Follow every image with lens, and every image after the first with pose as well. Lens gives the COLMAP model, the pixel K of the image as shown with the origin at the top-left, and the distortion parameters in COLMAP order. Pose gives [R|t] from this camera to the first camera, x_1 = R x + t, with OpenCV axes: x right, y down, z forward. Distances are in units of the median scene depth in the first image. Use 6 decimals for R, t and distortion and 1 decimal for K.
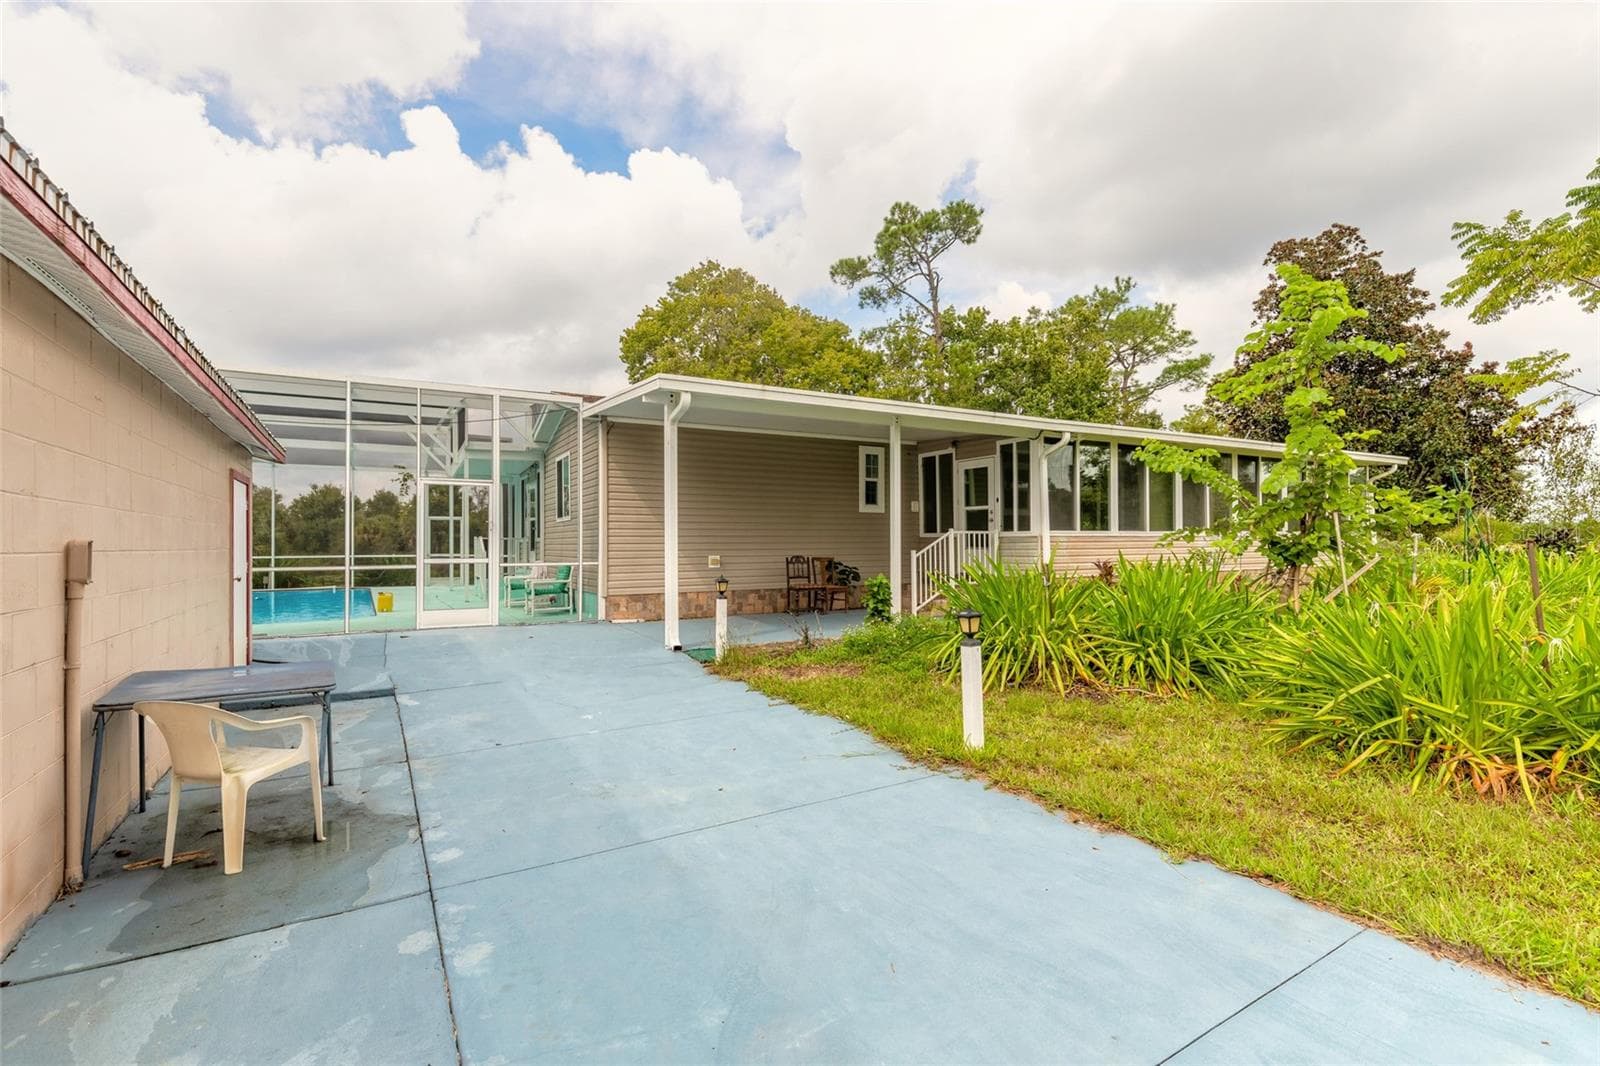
lens RADIAL K [[839.2, 0, 800.0], [0, 839.2, 533.0], [0, 0, 1]] dist [-0.001140, -0.000221]
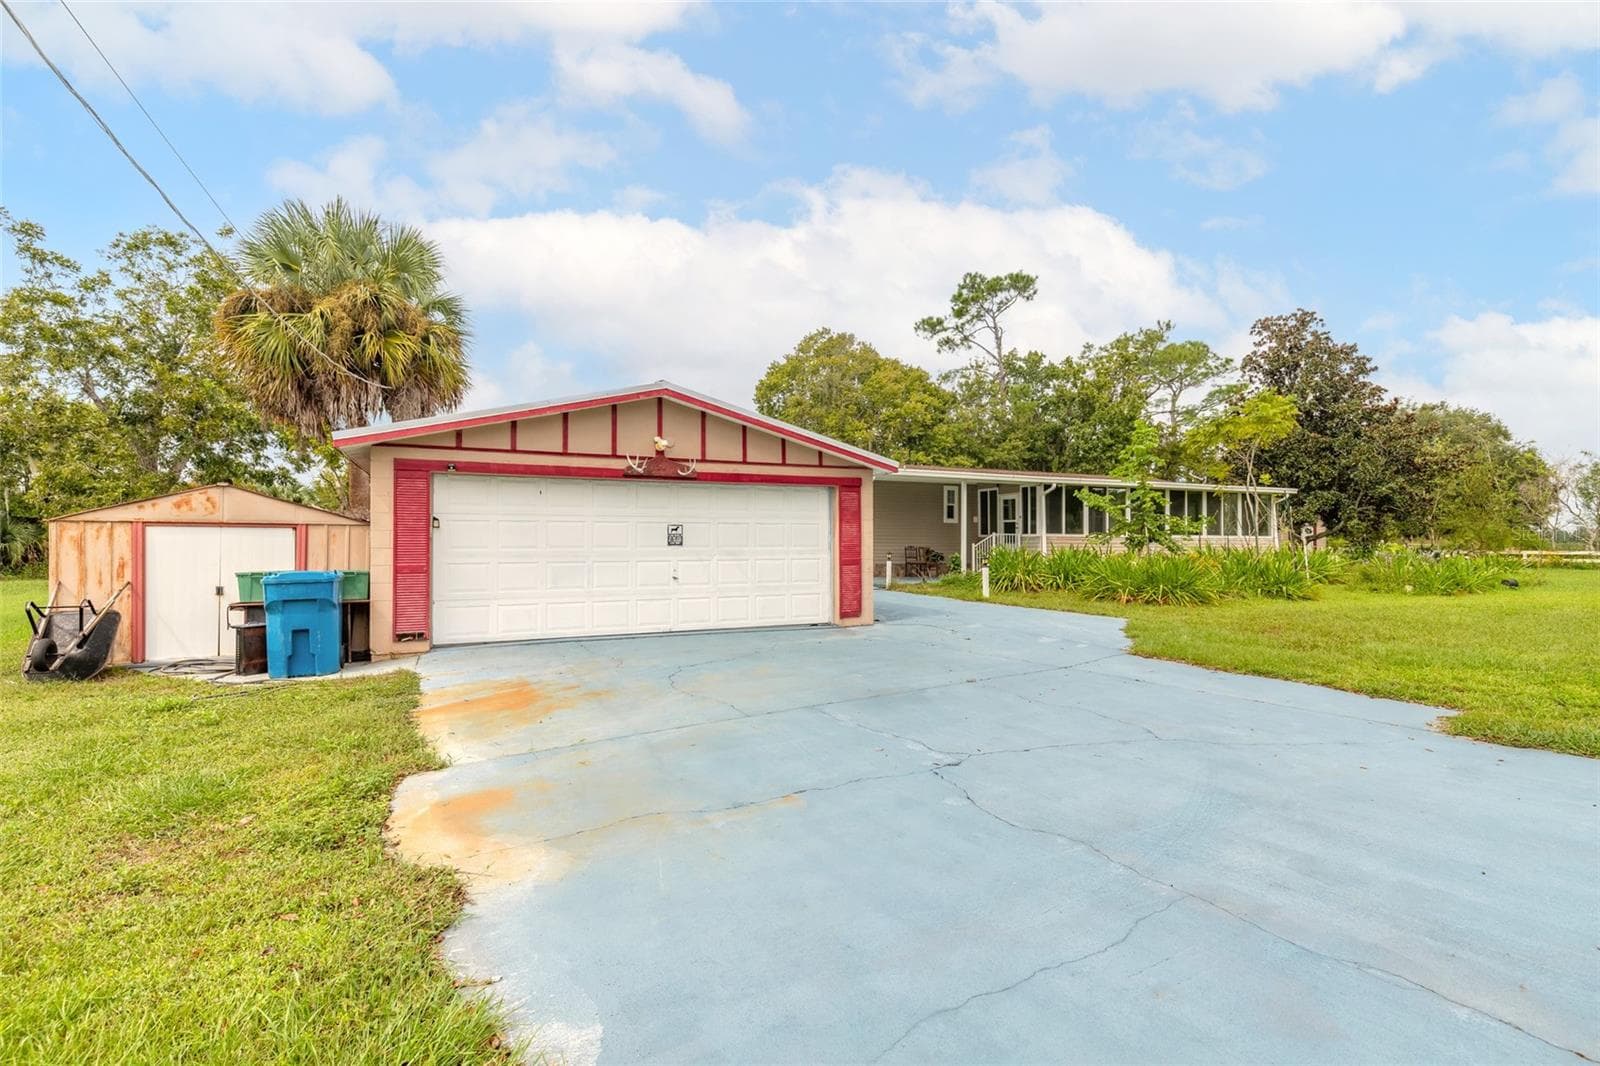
lens RADIAL K [[771.5, 0, 800.8], [0, 771.5, 511.1], [0, 0, 1]] dist [-0.000478, 0.000028]
pose [[0.994992, 0.005159, -0.099818, -0.017129], [-0.008221, 0.999507, -0.030289, 0.000726], [0.099613, 0.030958, 0.994545, -0.166392]]
